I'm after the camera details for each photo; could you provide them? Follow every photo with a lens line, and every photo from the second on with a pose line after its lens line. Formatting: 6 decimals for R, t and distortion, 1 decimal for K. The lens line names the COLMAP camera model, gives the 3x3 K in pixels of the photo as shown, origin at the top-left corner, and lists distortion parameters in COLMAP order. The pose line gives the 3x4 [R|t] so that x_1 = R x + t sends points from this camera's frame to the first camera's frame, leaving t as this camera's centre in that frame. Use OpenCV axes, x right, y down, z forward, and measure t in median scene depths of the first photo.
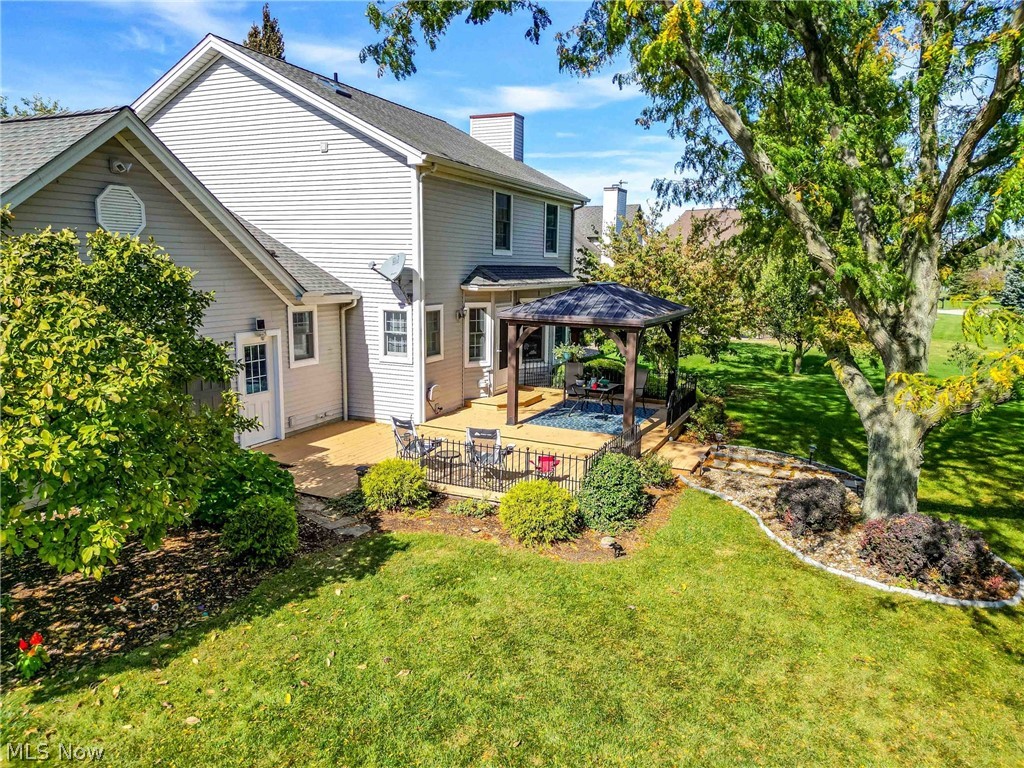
lens RADIAL K [[709.3, 0, 512.0], [0, 709.3, 384.0], [0, 0, 1]] dist [0.098262, -0.096045]
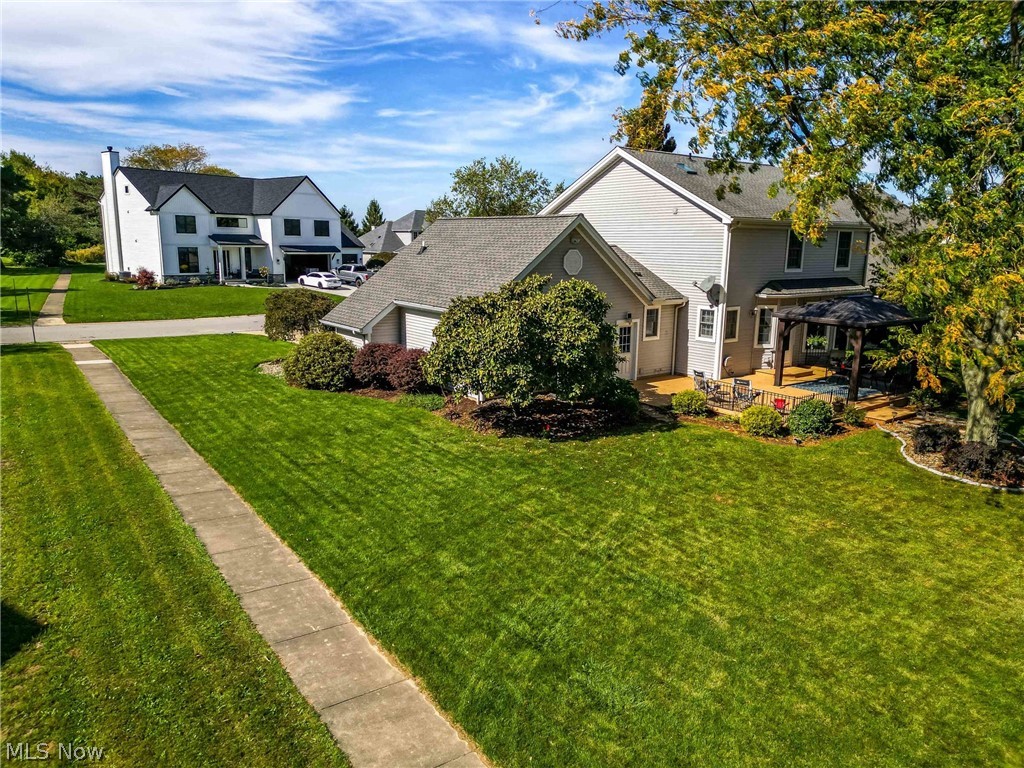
lens RADIAL K [[712.8, 0, 476.8], [0, 712.8, 406.6], [0, 0, 1]] dist [0.004899, -0.085758]
pose [[0.859650, 0.101865, -0.500625, 0.236898], [-0.074699, 0.994451, 0.074078, 0.039497], [0.505393, -0.026285, 0.862489, -0.733879]]
